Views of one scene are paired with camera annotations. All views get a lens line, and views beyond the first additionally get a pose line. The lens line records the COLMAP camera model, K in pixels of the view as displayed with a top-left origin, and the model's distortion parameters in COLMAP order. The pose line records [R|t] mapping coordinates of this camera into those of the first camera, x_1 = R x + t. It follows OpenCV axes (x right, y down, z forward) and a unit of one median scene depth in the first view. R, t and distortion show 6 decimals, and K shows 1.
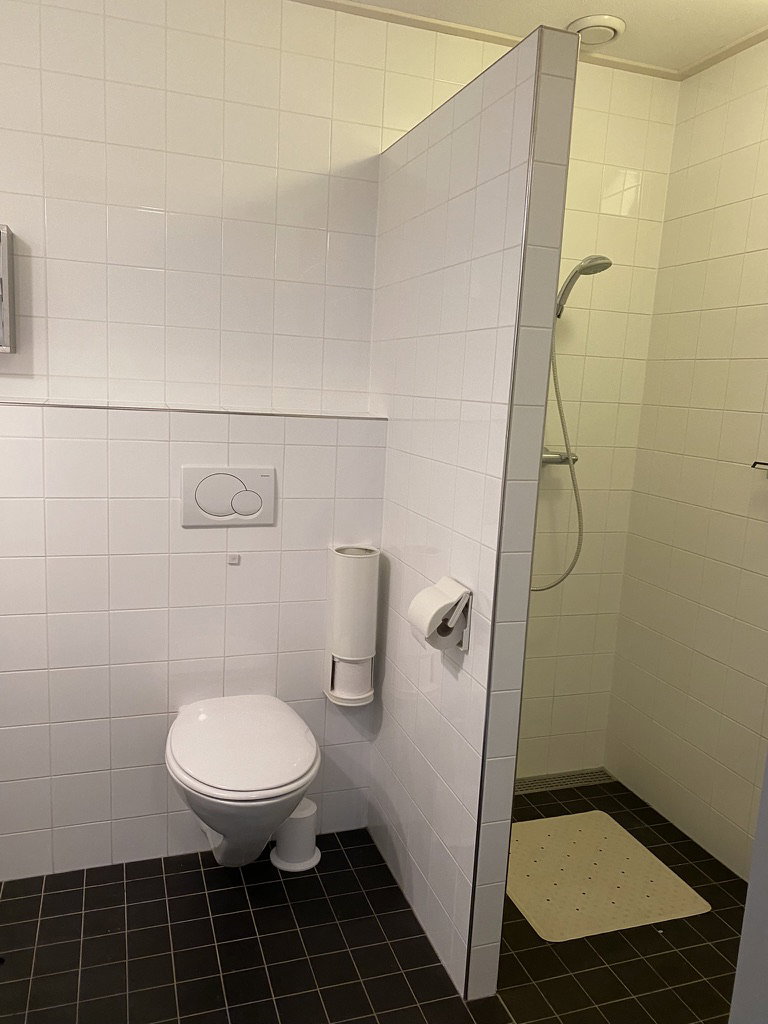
lens RADIAL K [[791.8, 0, 381.7], [0, 791.8, 514.4], [0, 0, 1]] dist [0.110763, -0.185852]
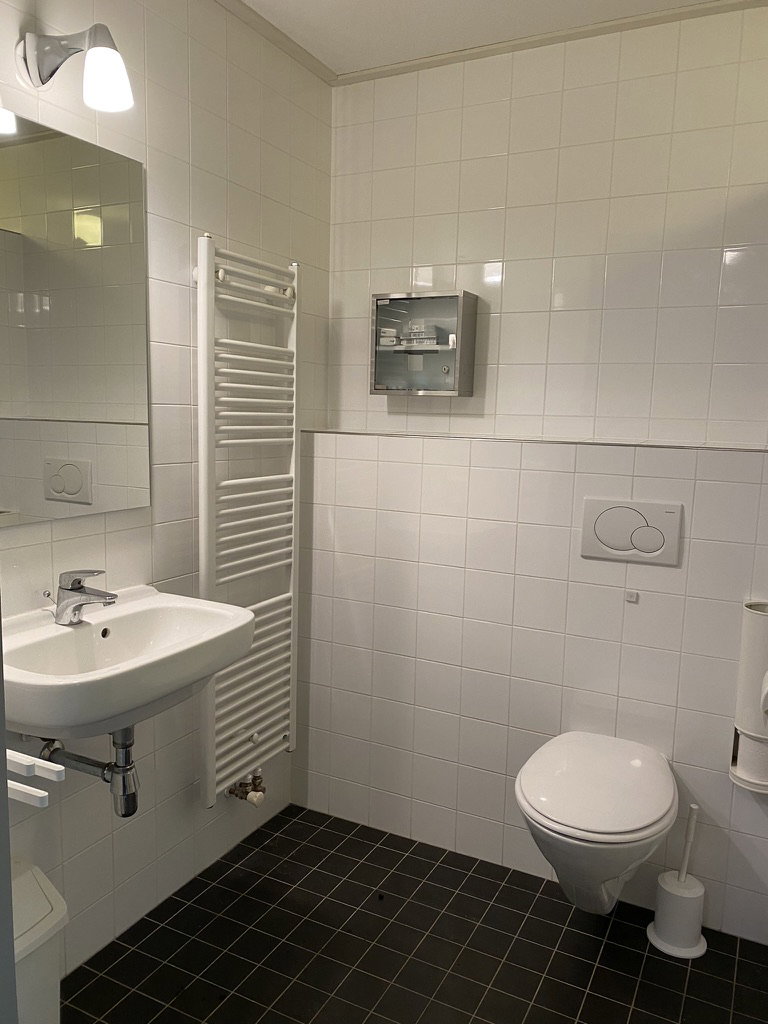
lens RADIAL K [[790.6, 0, 384.0], [0, 790.6, 512.0], [0, 0, 1]] dist [0.083552, -0.069876]
pose [[0.692395, 0.060398, -0.718986, 0.299274], [-0.101980, 0.994679, -0.014651, -0.000774], [0.714275, 0.083466, 0.694870, 0.106922]]
